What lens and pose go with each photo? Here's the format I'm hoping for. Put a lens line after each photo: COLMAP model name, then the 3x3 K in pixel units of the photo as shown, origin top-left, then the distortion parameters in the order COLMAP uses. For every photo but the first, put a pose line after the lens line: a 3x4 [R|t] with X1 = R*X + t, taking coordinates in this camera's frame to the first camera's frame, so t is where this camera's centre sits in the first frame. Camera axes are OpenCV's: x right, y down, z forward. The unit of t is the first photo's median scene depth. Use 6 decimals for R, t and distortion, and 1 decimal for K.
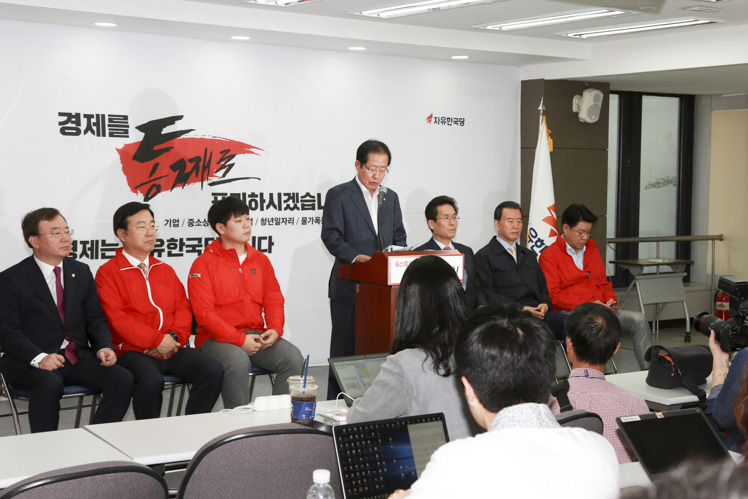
lens RADIAL K [[1146.6, 0, 396.2], [0, 1146.6, 227.7], [0, 0, 1]] dist [0.244351, 0.000000]
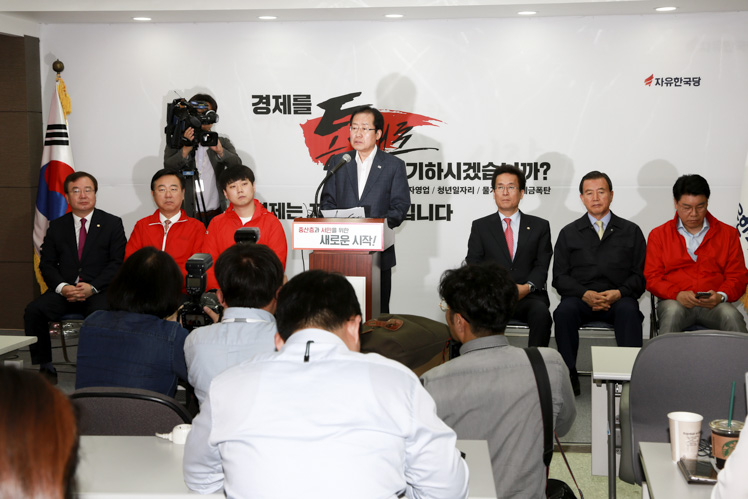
lens RADIAL K [[1016.0, 0, 370.8], [0, 1016.0, 227.7], [0, 0, 1]] dist [0.141793, 0.000000]
pose [[0.746730, 0.041426, -0.663836, 0.475539], [-0.023313, 0.999075, 0.036123, -0.003328], [0.664719, -0.011498, 0.747005, 0.284313]]
